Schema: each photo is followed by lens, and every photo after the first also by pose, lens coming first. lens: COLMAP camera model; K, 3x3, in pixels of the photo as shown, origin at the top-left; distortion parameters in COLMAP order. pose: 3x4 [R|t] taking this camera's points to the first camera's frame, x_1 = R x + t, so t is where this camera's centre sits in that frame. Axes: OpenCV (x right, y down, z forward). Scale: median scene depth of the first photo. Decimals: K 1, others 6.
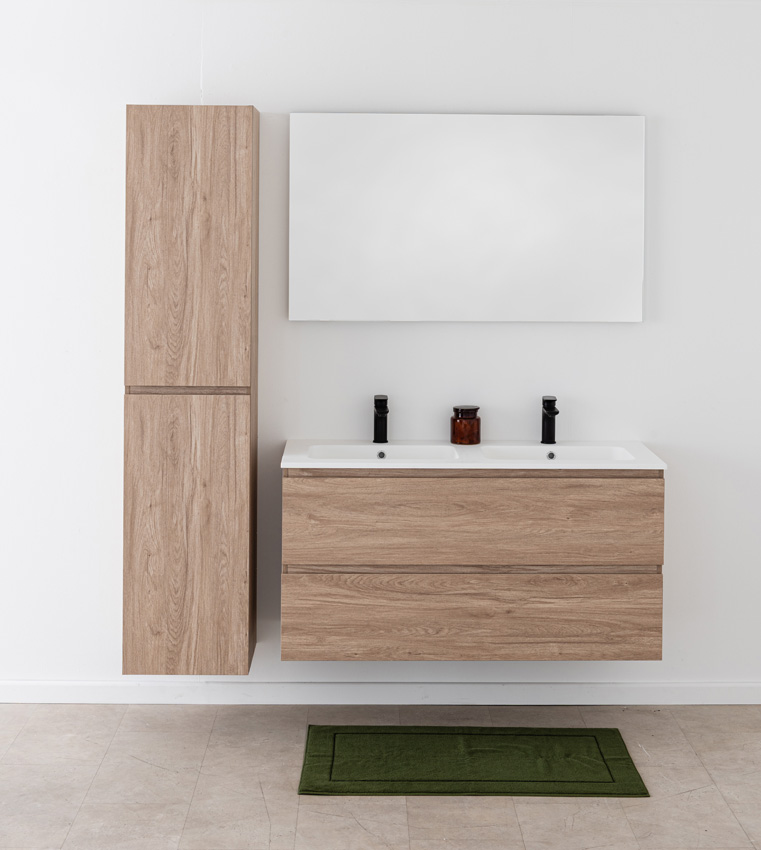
lens RADIAL K [[1515.7, 0, 366.5], [0, 1515.7, 282.2], [0, 0, 1]] dist [0.016775, 0.000000]
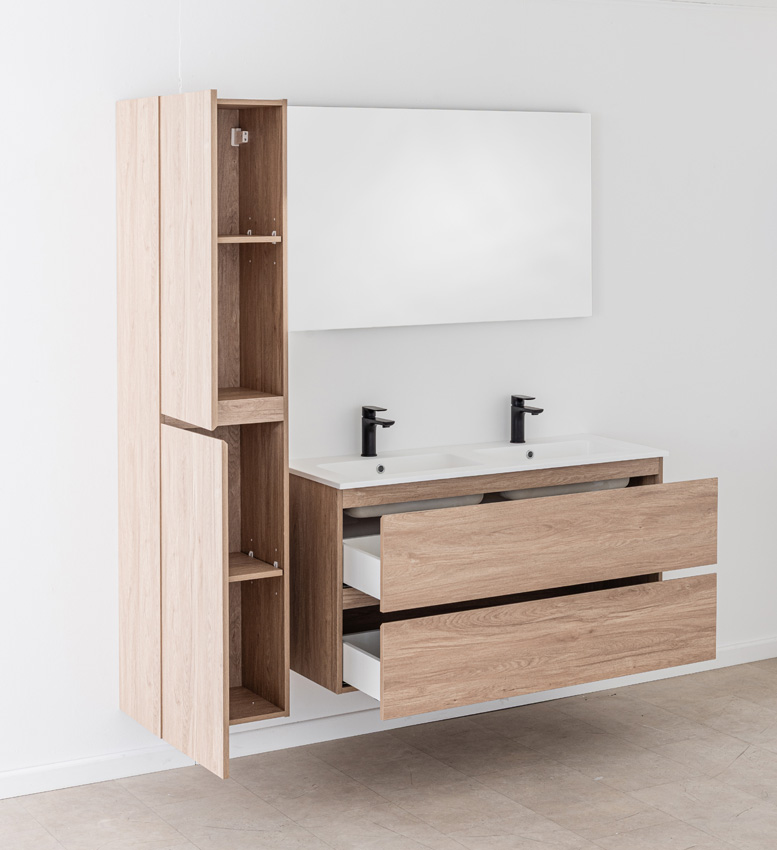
lens RADIAL K [[1688.8, 0, 401.5], [0, 1688.8, 299.8], [0, 0, 1]] dist [0.011524, 0.000000]
pose [[0.875373, -0.040679, 0.481734, -0.515852], [0.036557, 0.999170, 0.017945, -0.015161], [-0.482064, 0.001902, 0.876134, 0.123818]]
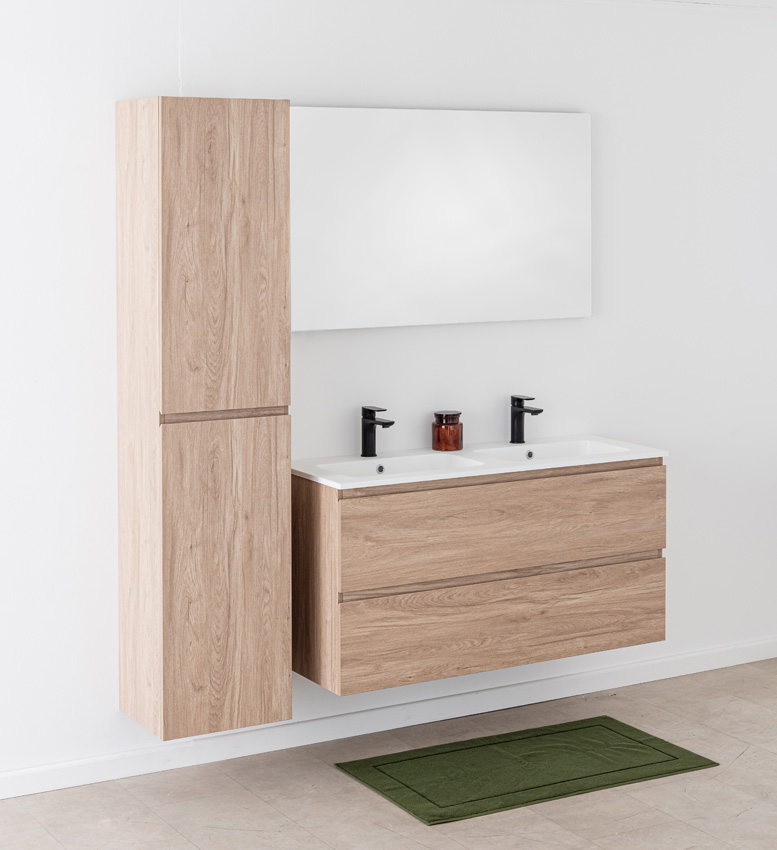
lens RADIAL K [[1688.8, 0, 392.1], [0, 1688.8, 294.7], [0, 0, 1]] dist [0.011524, 0.000000]
pose [[0.878130, -0.039057, 0.476825, -0.514197], [0.036454, 0.999227, 0.014713, -0.011210], [-0.477031, 0.004462, 0.878875, 0.071249]]
